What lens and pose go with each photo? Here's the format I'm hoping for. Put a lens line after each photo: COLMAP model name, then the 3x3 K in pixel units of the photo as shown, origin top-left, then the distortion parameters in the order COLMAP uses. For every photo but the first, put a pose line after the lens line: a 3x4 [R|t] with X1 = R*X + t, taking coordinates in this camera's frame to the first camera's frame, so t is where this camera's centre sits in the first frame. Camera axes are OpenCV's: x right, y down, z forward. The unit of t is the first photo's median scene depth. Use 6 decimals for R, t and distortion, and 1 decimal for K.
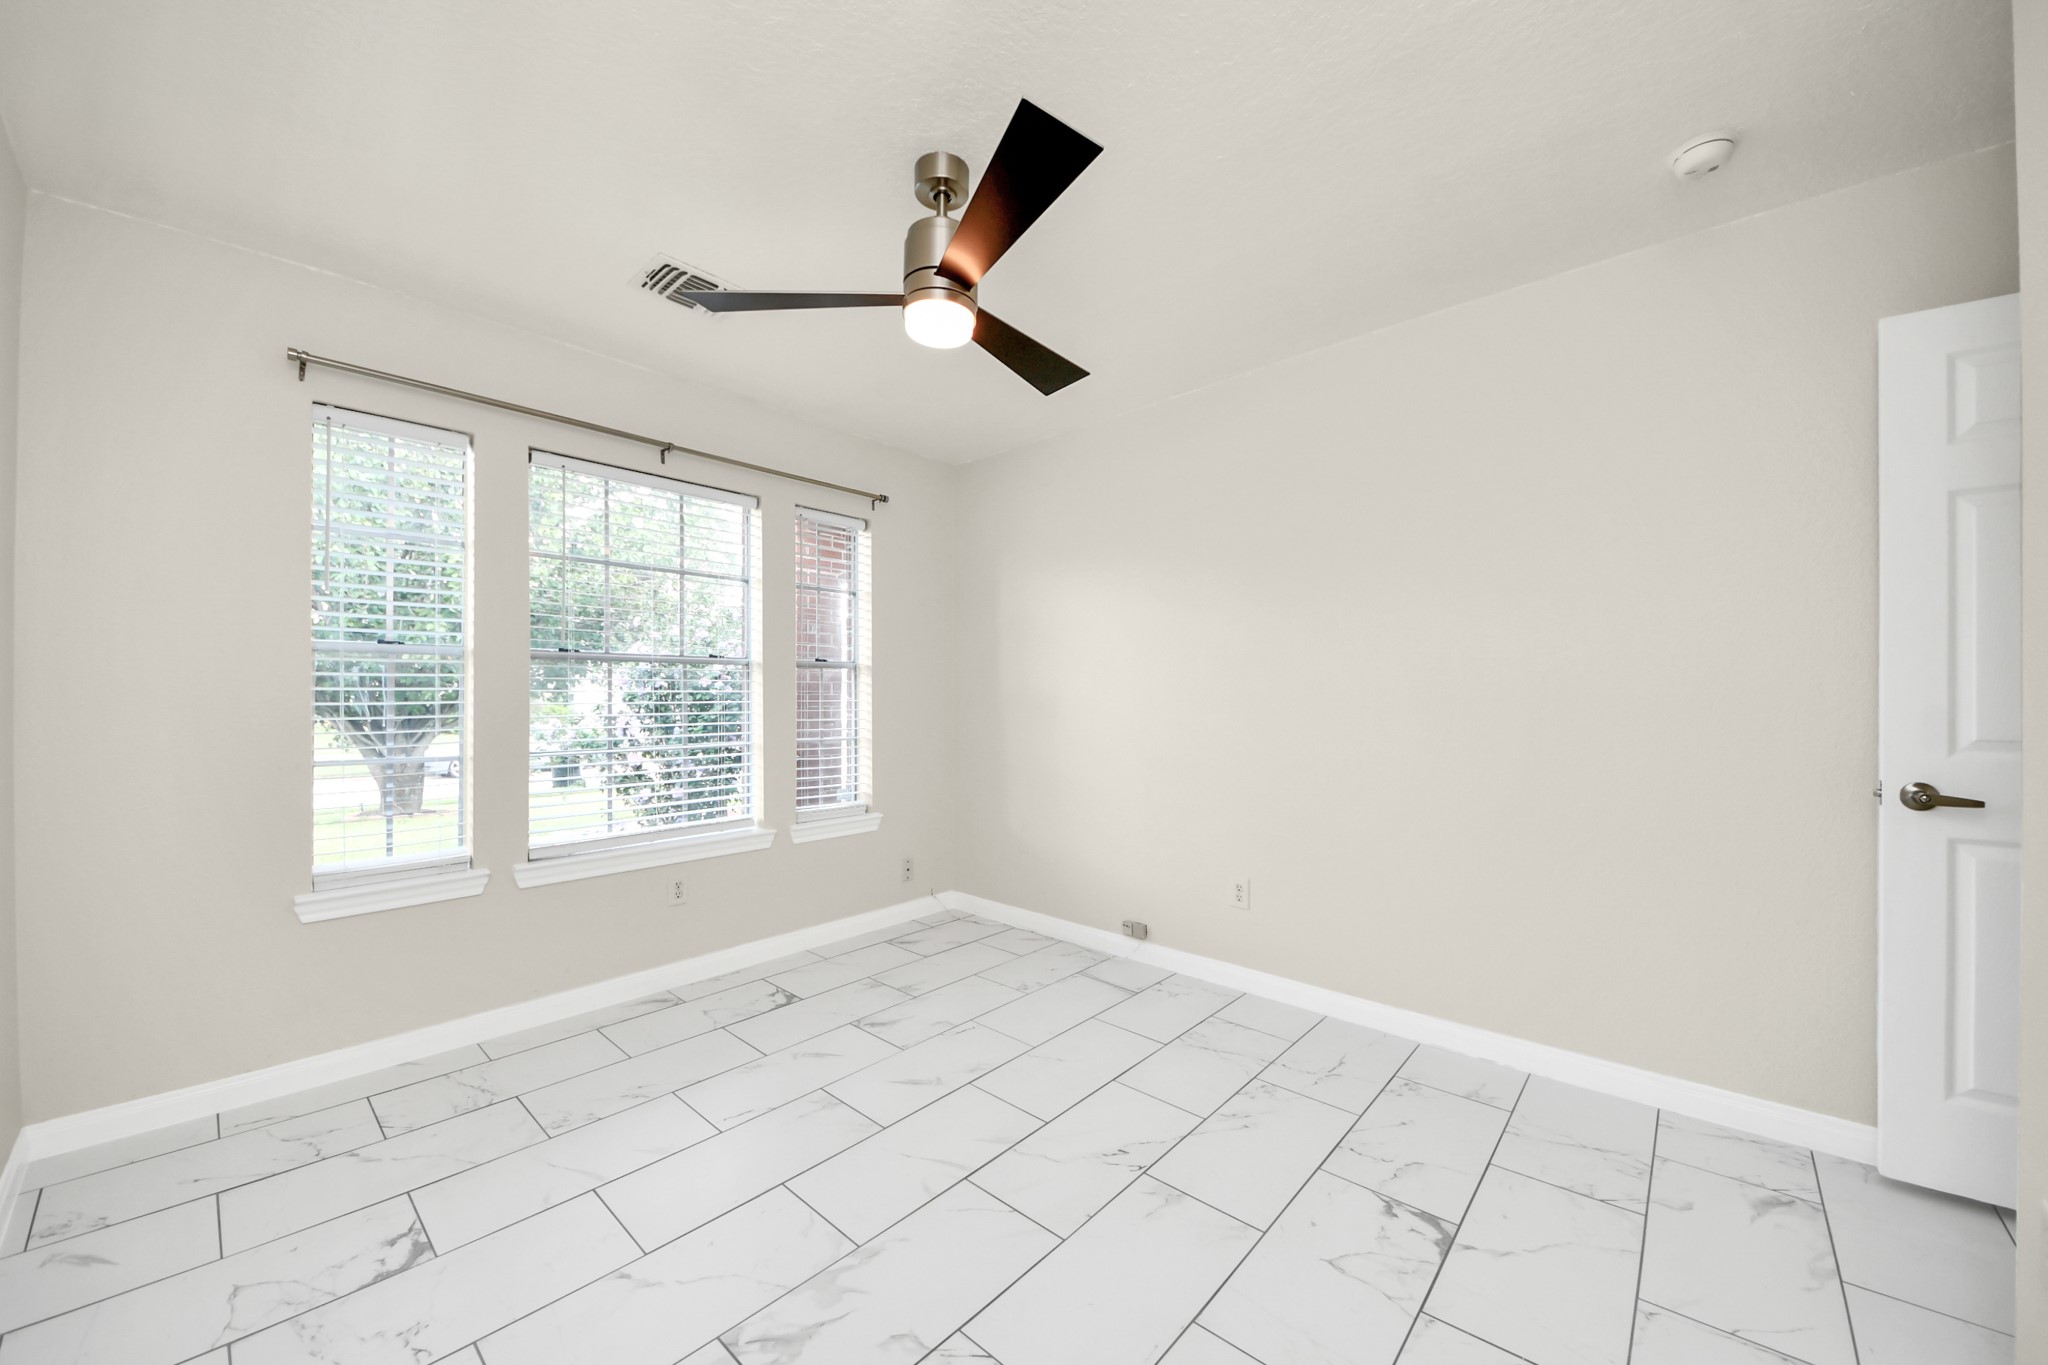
lens RADIAL K [[747.8, 0, 1029.0], [0, 747.8, 693.5], [0, 0, 1]] dist [0.020519, -0.013923]
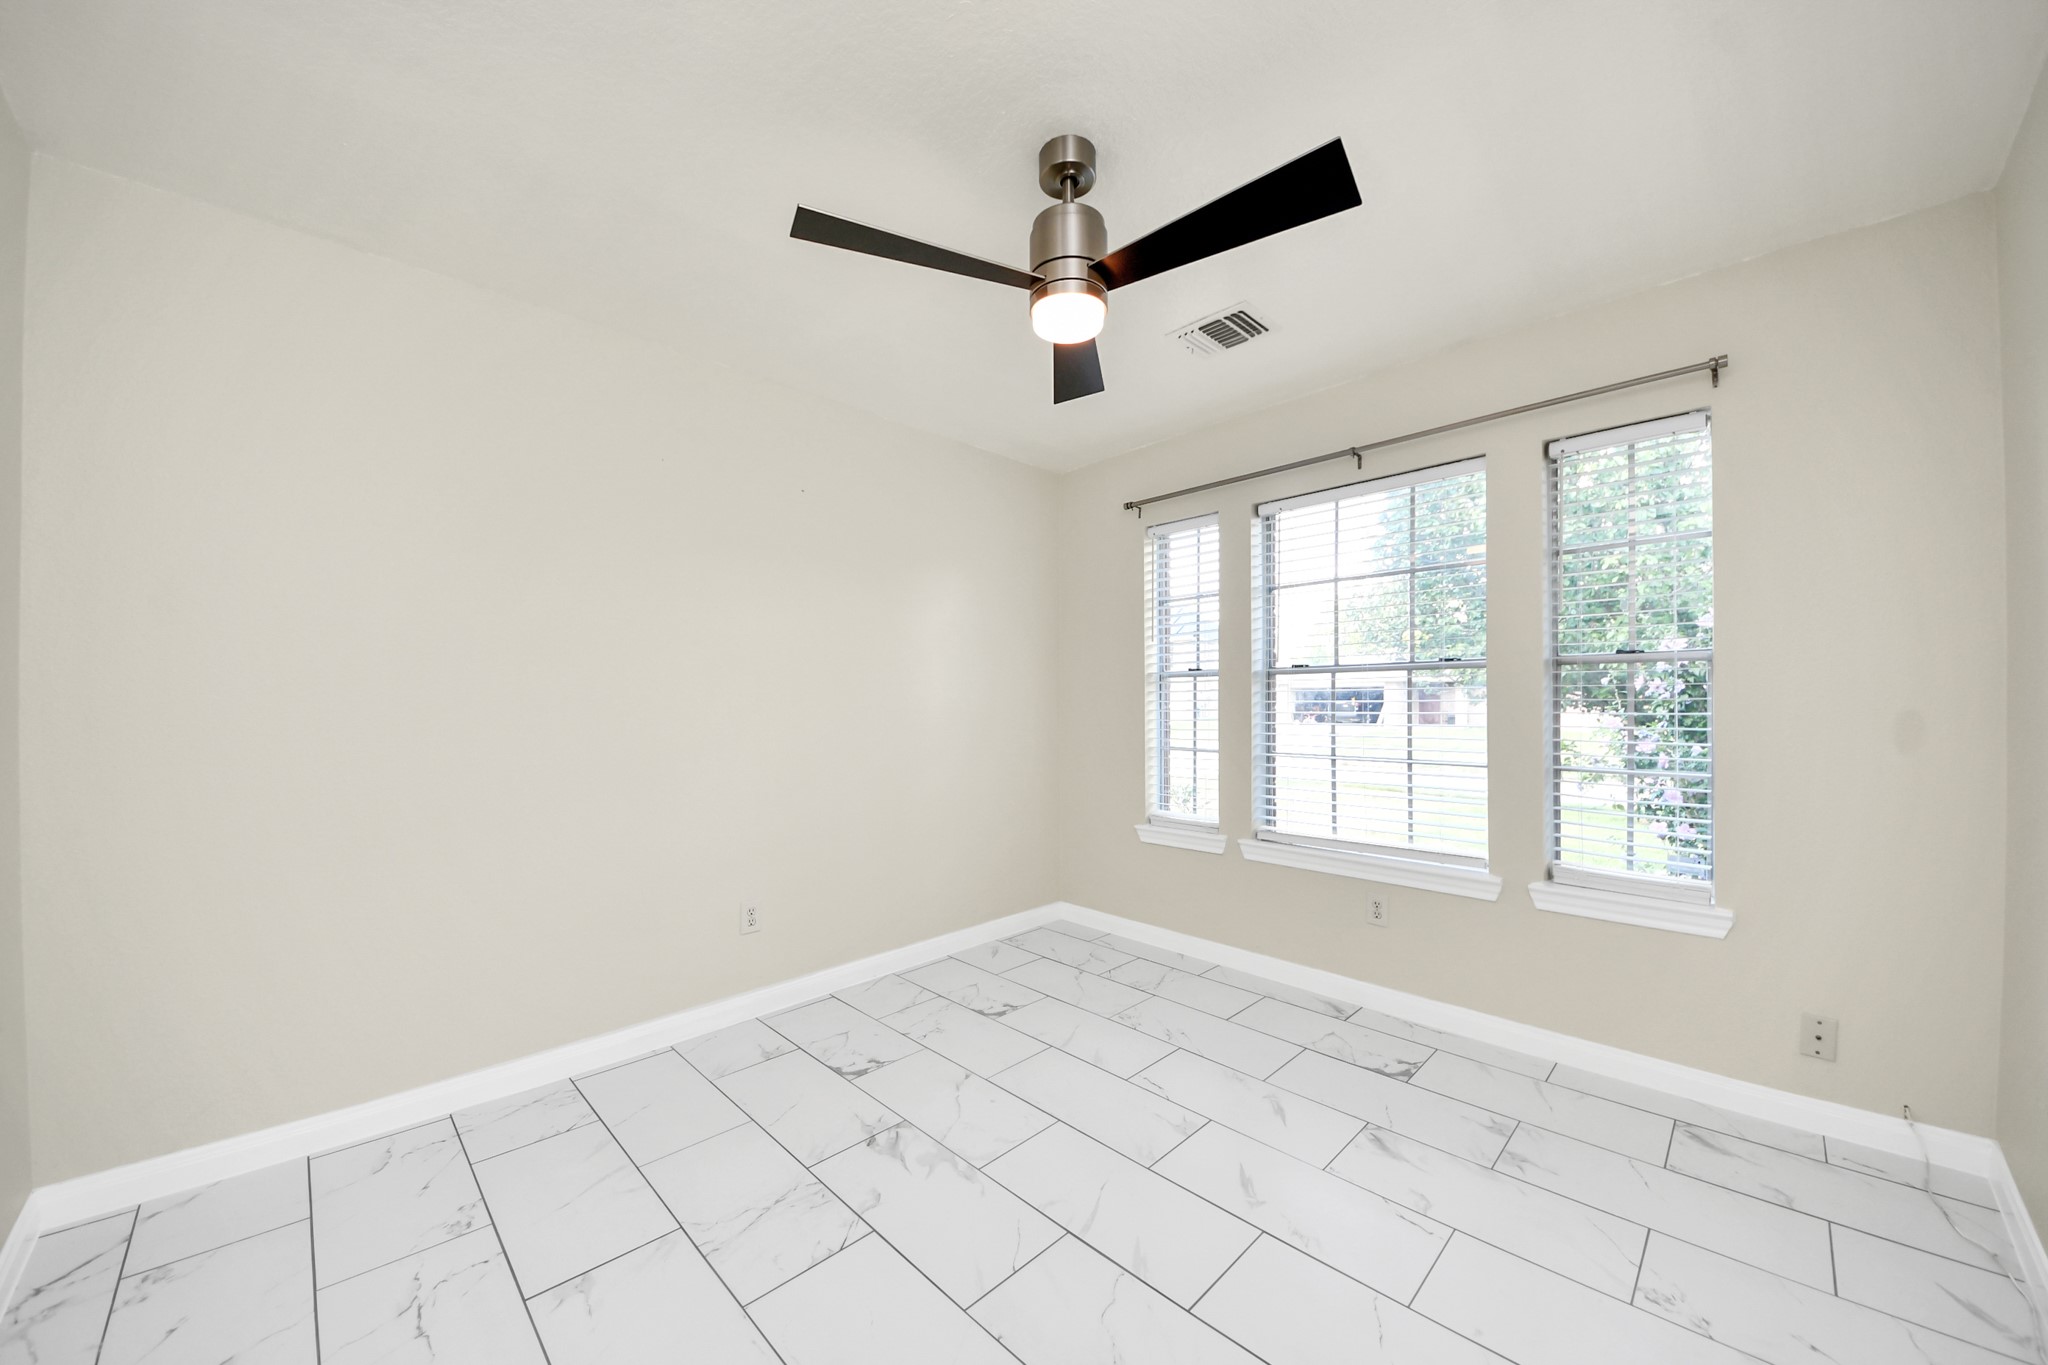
lens RADIAL K [[747.8, 0, 1029.0], [0, 747.8, 693.5], [0, 0, 1]] dist [0.020519, -0.013923]
pose [[-0.077292, -0.027315, -0.996634, 0.551532], [-0.000589, 0.999626, -0.027351, 0.017671], [0.997008, -0.001527, -0.077279, 0.680408]]
